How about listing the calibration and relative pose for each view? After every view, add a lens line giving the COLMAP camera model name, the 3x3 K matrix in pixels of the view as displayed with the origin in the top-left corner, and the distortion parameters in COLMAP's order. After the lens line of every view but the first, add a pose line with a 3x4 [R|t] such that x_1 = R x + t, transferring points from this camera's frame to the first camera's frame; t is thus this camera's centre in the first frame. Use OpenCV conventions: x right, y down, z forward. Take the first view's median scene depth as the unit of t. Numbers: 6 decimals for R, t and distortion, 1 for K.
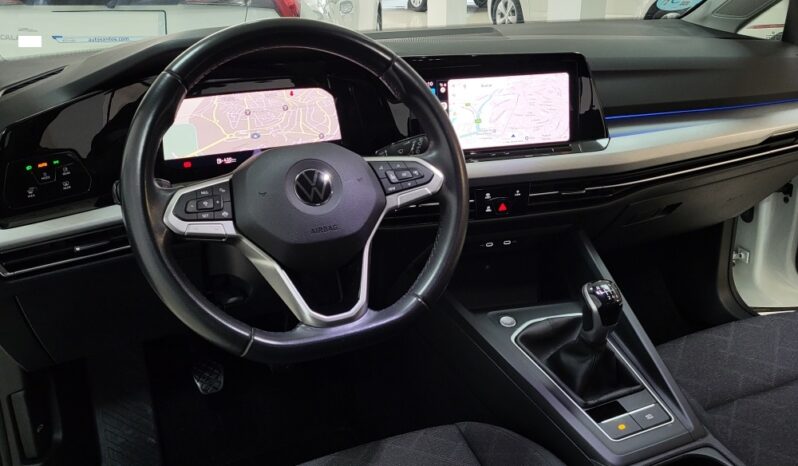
lens RADIAL K [[726.5, 0, 399.0], [0, 726.5, 233.0], [0, 0, 1]] dist [0.034905, -0.003825]
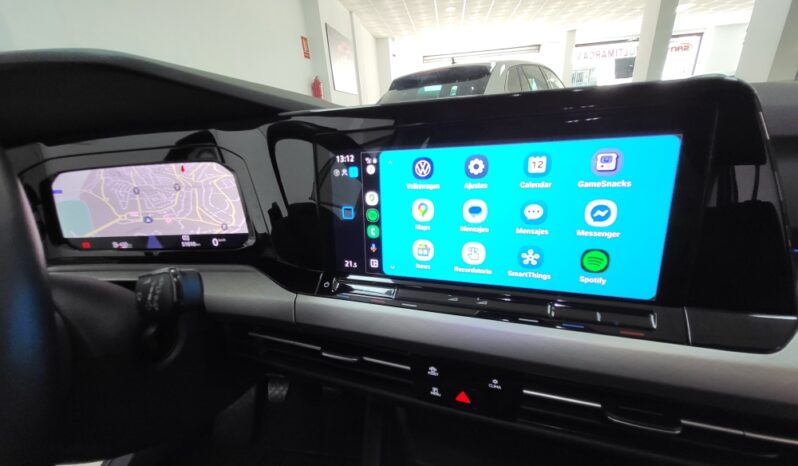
lens RADIAL K [[316.4, 0, 391.2], [0, 316.4, 250.9], [0, 0, 1]] dist [-0.002936, -0.000132]
pose [[0.820702, 0.166689, -0.546501, 0.223586], [-0.138531, 0.986010, 0.092706, -0.166283], [0.554308, -0.000377, 0.832312, 0.838132]]
